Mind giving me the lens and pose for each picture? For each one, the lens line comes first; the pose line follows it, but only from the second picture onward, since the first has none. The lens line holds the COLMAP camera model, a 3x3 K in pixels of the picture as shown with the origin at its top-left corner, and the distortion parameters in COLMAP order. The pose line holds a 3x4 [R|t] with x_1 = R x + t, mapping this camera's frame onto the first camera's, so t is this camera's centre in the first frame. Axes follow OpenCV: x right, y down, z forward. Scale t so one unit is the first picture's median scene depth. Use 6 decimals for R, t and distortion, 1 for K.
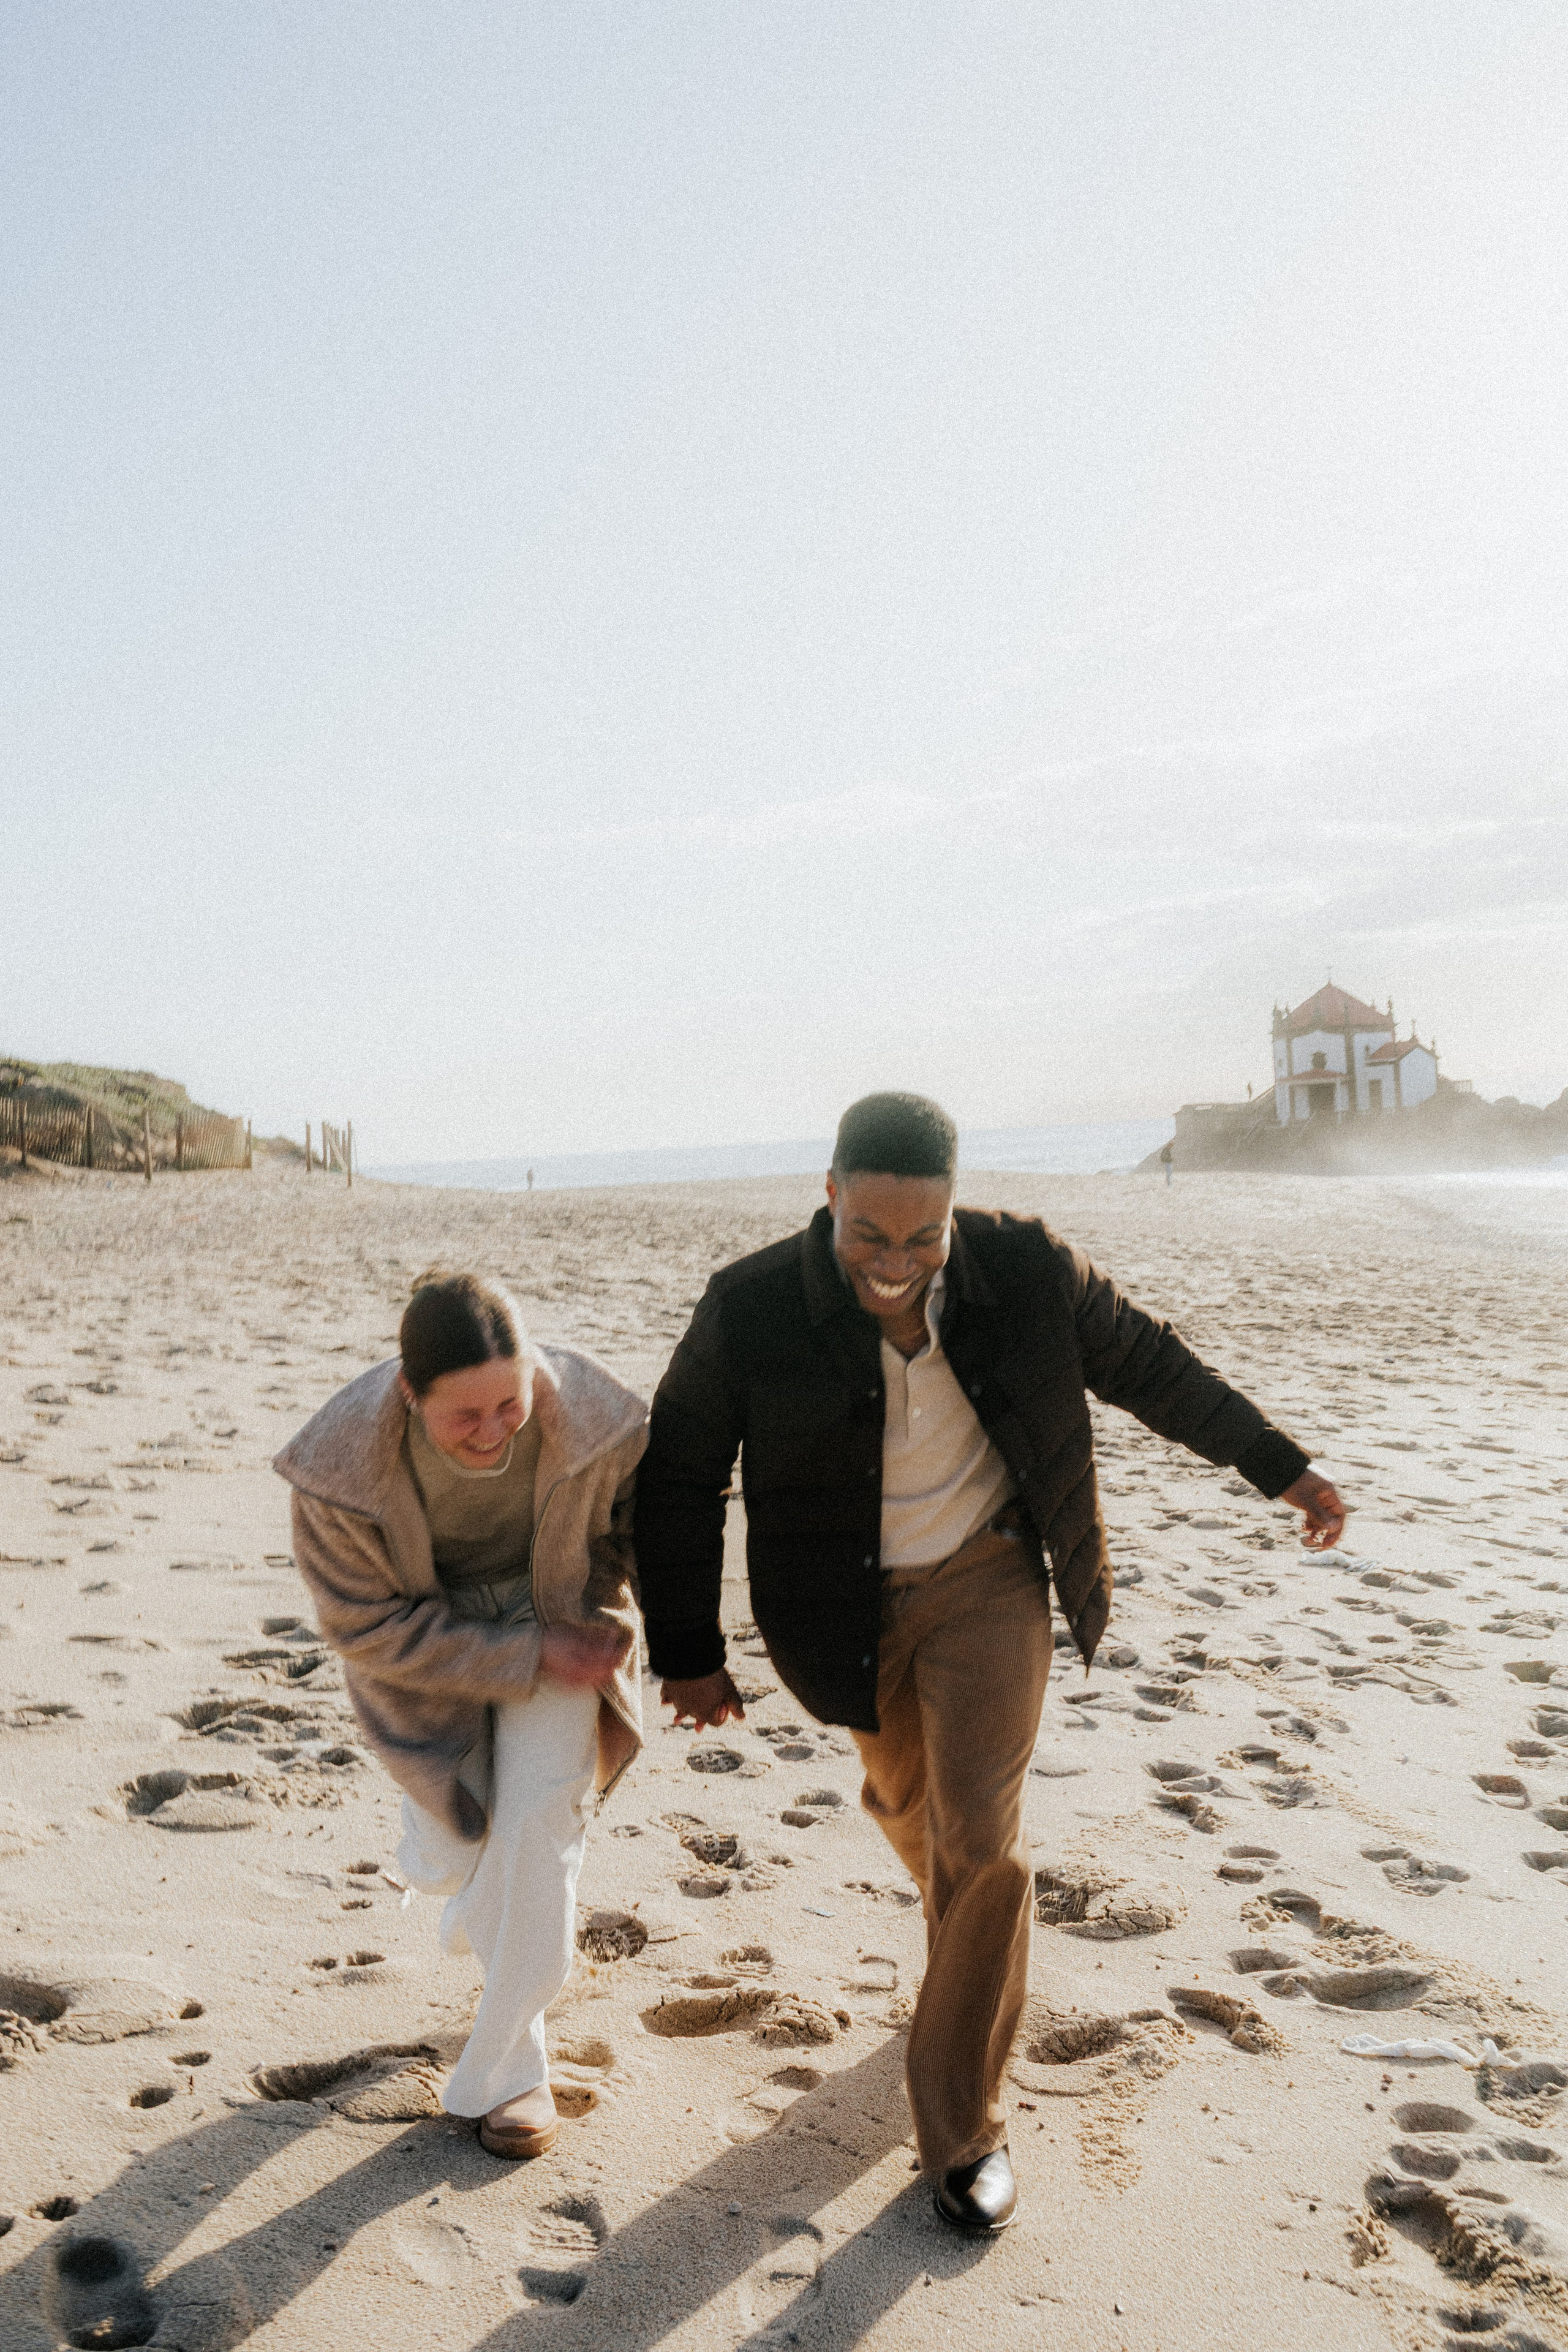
lens RADIAL K [[2367.2, 0, 789.2], [0, 2367.2, 1164.8], [0, 0, 1]] dist [0.007364, 0.000000]
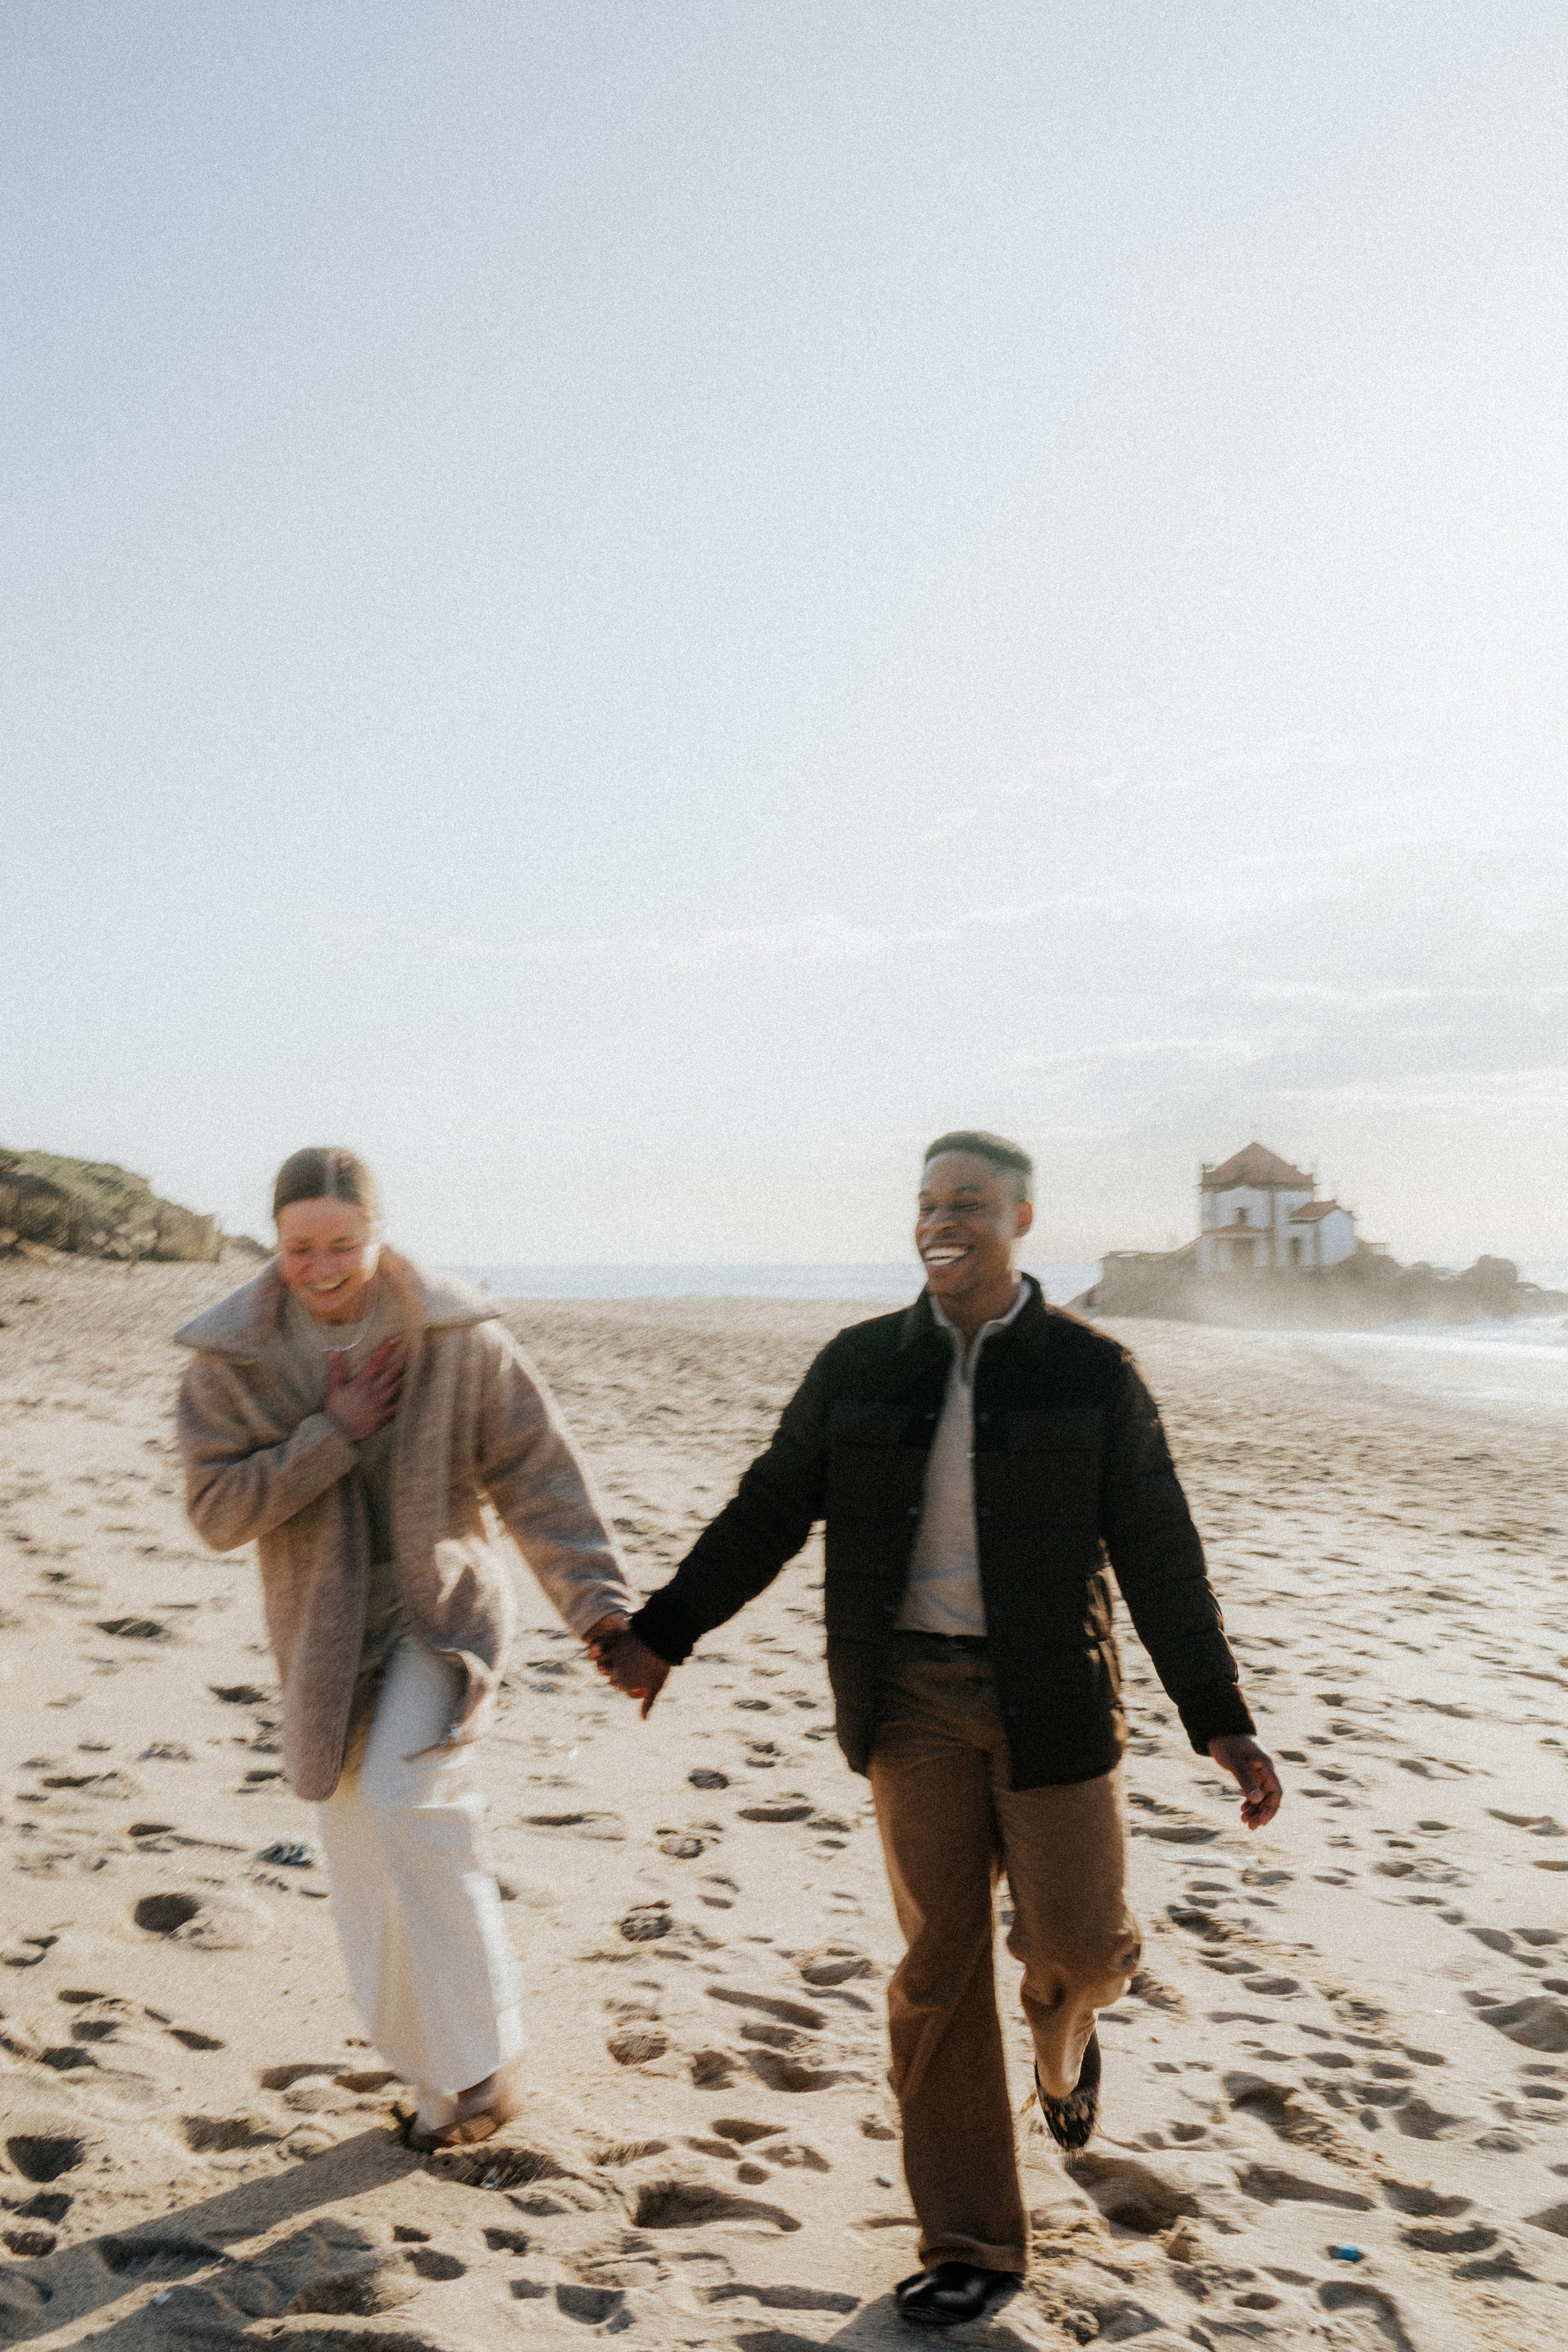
lens RADIAL K [[2367.2, 0, 781.9], [0, 2367.2, 1186.0], [0, 0, 1]] dist [0.007364, 0.000000]
pose [[0.997972, 0.057982, 0.026263, -0.016980], [-0.056779, 0.997397, -0.044440, -0.000378], [-0.028772, 0.042859, 0.998667, -0.112329]]
